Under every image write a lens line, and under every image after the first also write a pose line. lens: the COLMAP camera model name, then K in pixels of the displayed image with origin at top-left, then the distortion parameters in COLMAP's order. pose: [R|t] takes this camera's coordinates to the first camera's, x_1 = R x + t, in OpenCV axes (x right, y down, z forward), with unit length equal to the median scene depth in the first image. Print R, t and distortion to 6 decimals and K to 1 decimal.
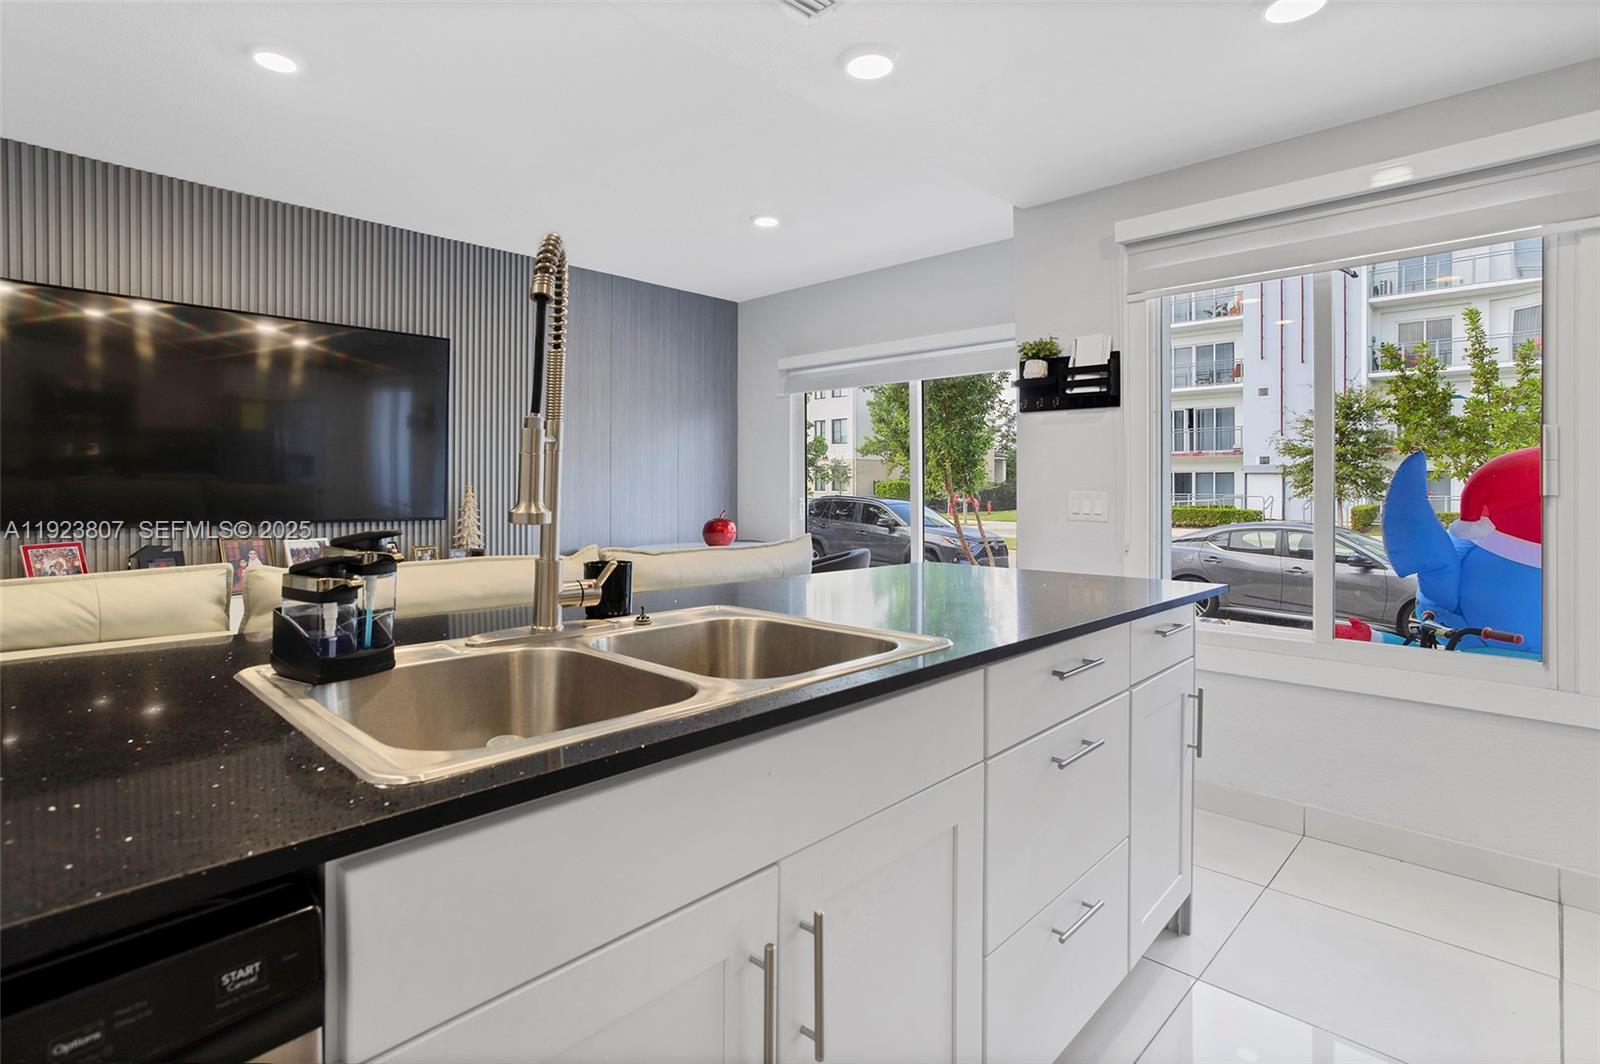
lens RADIAL K [[783.3, 0, 800.0], [0, 783.3, 532.0], [0, 0, 1]] dist [-0.051082, 0.022939]
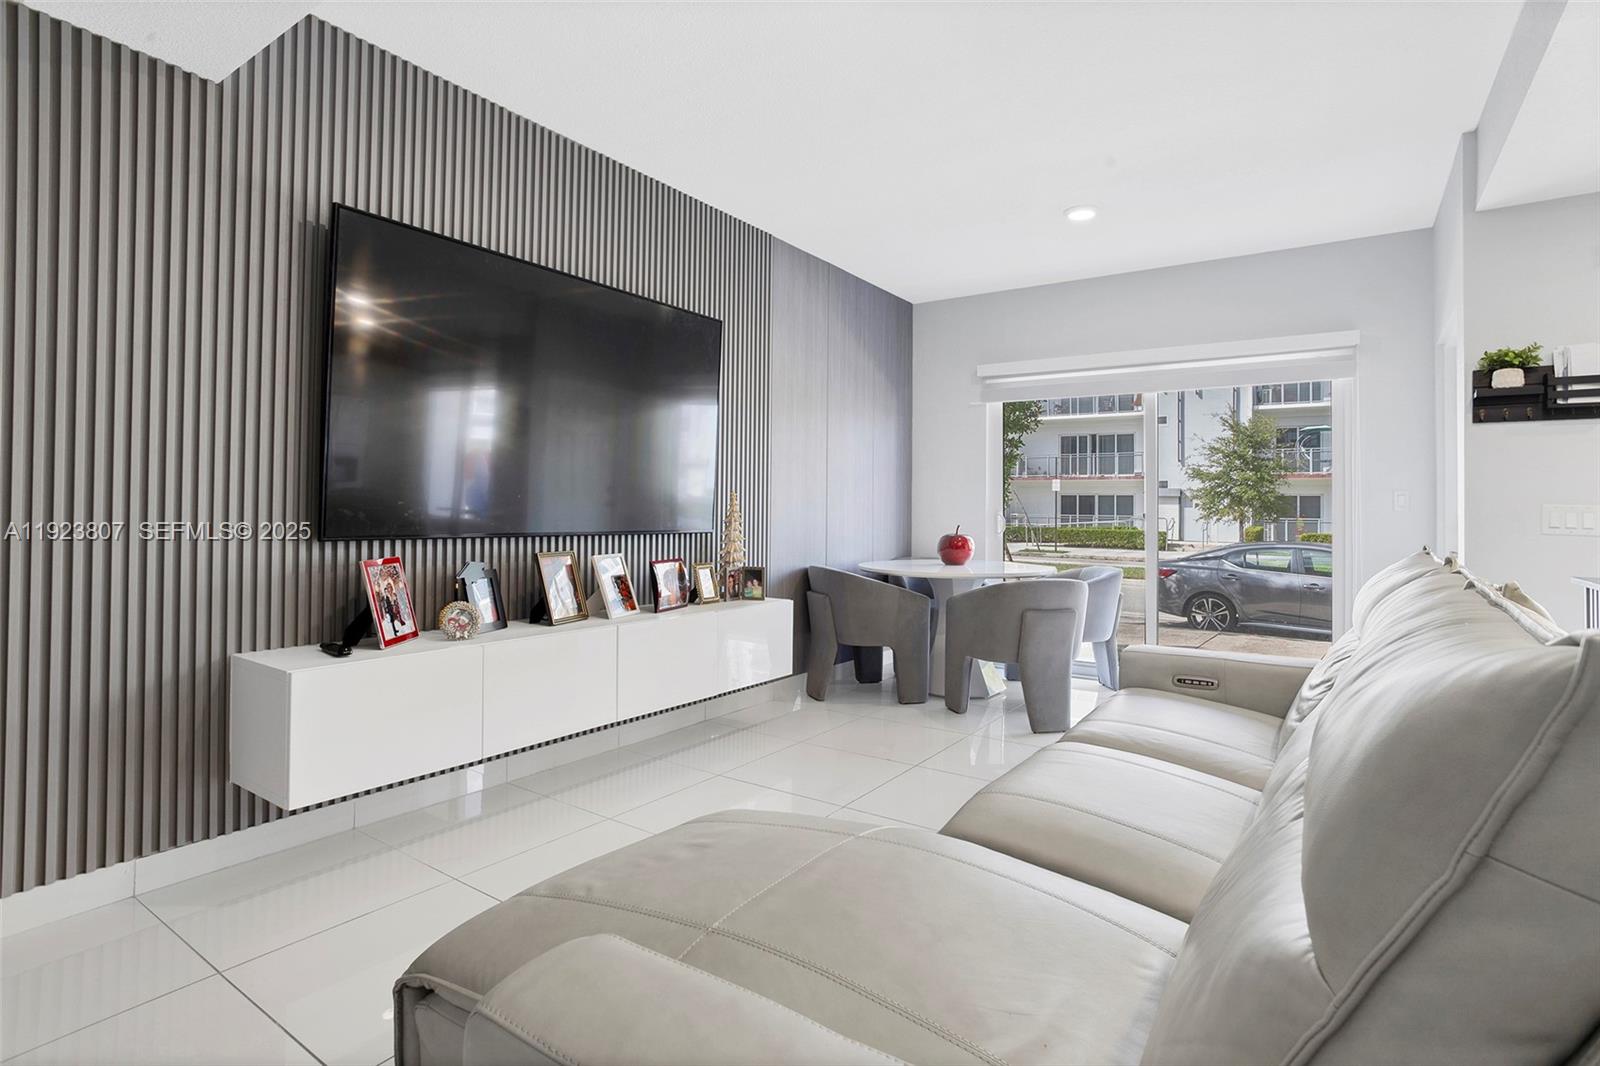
lens RADIAL K [[789.6, 0, 803.1], [0, 789.6, 522.9], [0, 0, 1]] dist [-0.055968, 0.030764]
pose [[0.986853, 0.006444, 0.161490, -0.223826], [-0.000414, 0.999302, -0.037345, 0.002179], [-0.161618, 0.036787, 0.986167, 0.062871]]
